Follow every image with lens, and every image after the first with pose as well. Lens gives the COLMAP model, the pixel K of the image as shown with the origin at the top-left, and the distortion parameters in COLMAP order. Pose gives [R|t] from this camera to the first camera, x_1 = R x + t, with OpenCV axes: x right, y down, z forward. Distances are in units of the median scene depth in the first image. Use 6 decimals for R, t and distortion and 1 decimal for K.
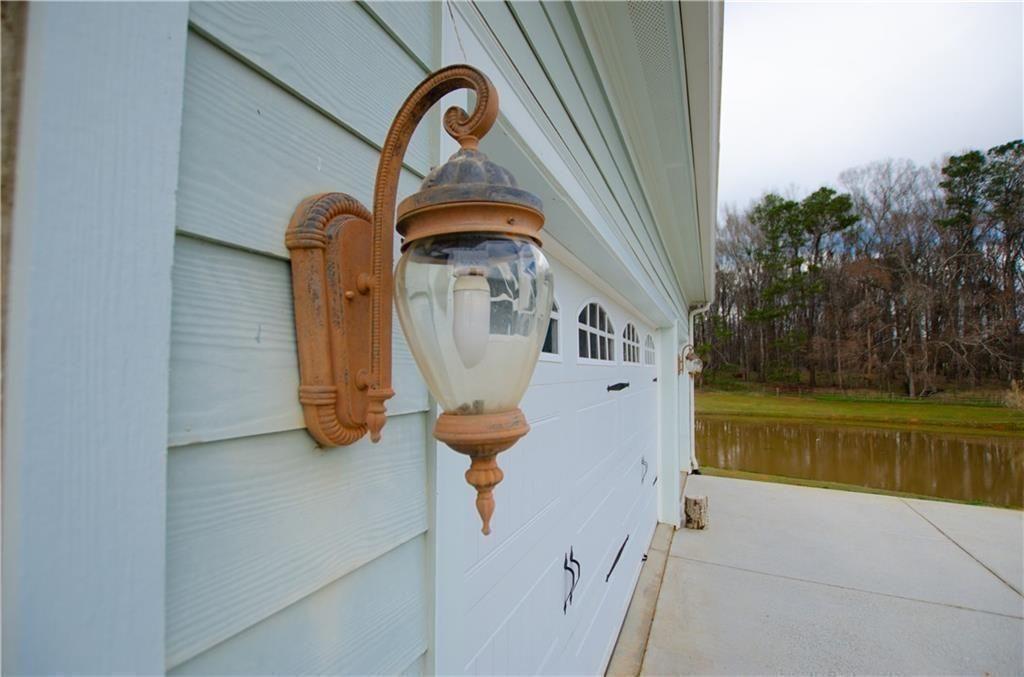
lens RADIAL K [[452.3, 0, 503.5], [0, 452.3, 342.5], [0, 0, 1]] dist [-0.029247, 0.001776]
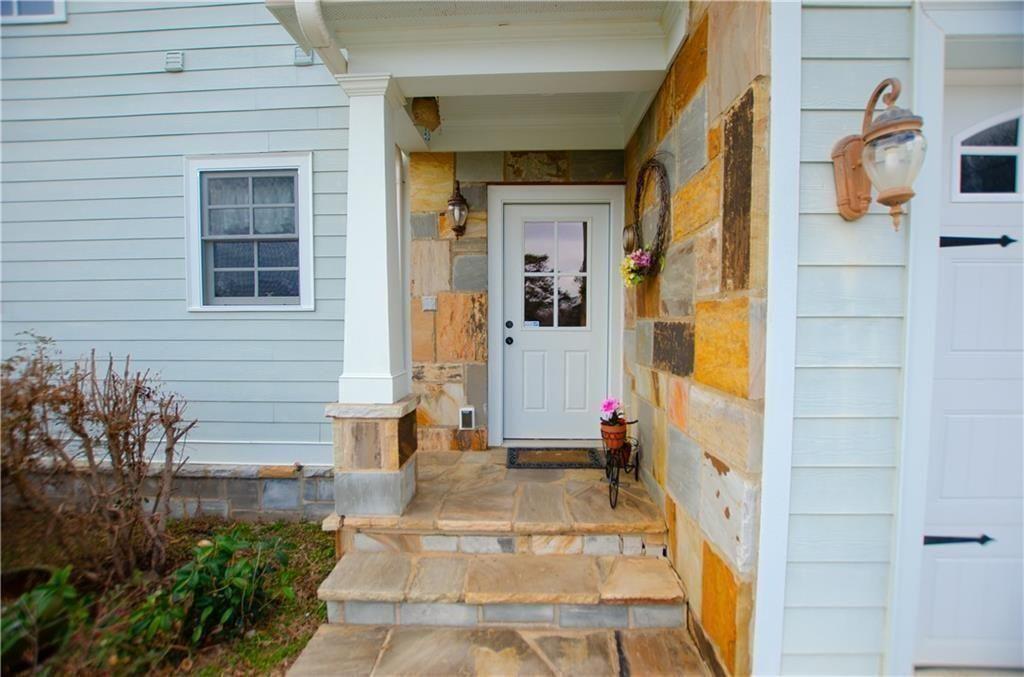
lens RADIAL K [[452.3, 0, 509.2], [0, 452.3, 336.2], [0, 0, 1]] dist [-0.029247, 0.001776]
pose [[0.351392, 0.029878, -0.935752, 1.784711], [0.037380, 0.998246, 0.045910, 0.860391], [0.935482, -0.051111, 0.349659, -2.444389]]
